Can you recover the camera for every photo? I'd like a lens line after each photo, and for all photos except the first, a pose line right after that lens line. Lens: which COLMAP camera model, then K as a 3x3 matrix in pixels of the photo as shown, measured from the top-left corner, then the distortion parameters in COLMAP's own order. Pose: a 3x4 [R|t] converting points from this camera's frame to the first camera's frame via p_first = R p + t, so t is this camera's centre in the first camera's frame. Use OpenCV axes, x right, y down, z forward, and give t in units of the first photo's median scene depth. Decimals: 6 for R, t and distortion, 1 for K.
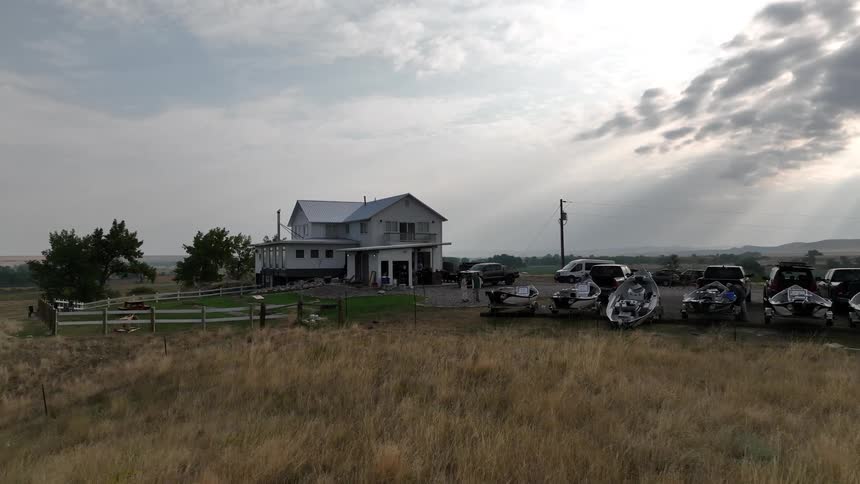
lens RADIAL K [[600.3, 0, 427.0], [0, 600.3, 241.4], [0, 0, 1]] dist [0.003503, 0.010875]
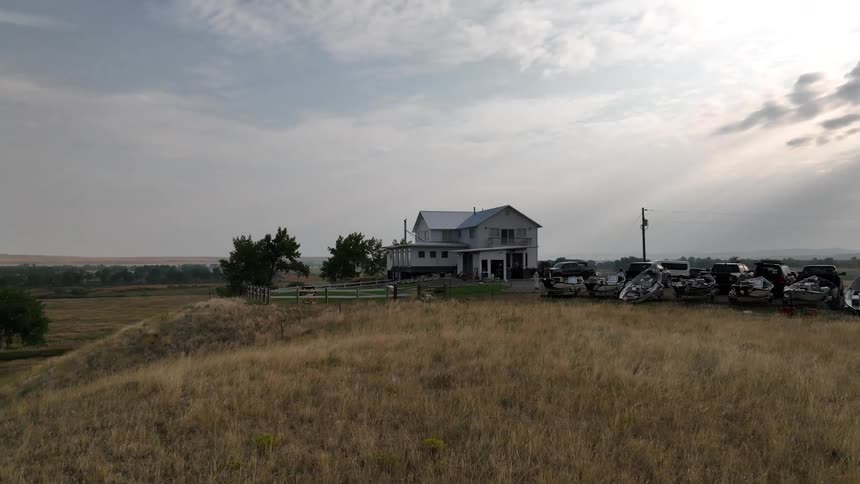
lens RADIAL K [[600.3, 0, 427.0], [0, 600.3, 241.4], [0, 0, 1]] dist [0.003503, 0.010875]
pose [[0.978713, -0.001825, -0.205225, 0.054019], [0.001071, 0.999992, -0.003785, -0.001794], [0.205231, 0.003484, 0.978707, -0.214455]]
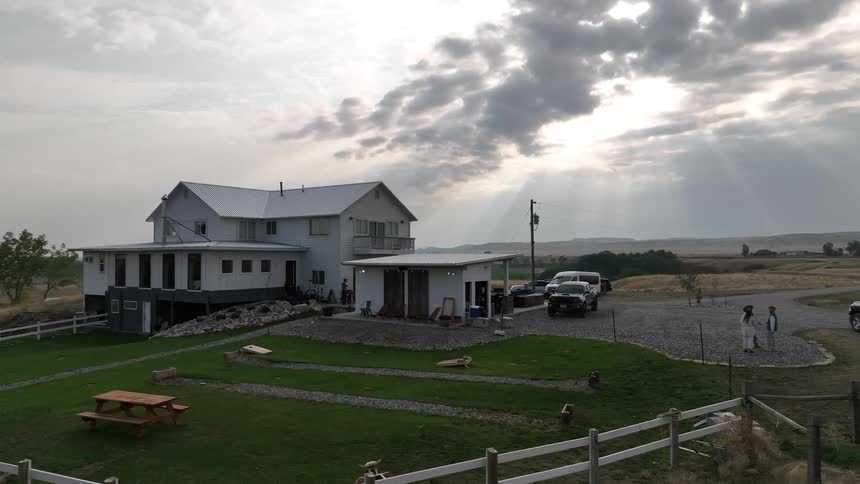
lens RADIAL K [[600.3, 0, 427.0], [0, 600.3, 241.4], [0, 0, 1]] dist [0.003503, 0.010875]
pose [[0.881691, 0.014737, 0.471596, -0.303000], [-0.015342, 0.999879, -0.002564, -0.006890], [-0.471577, -0.004975, 0.881811, 0.323647]]
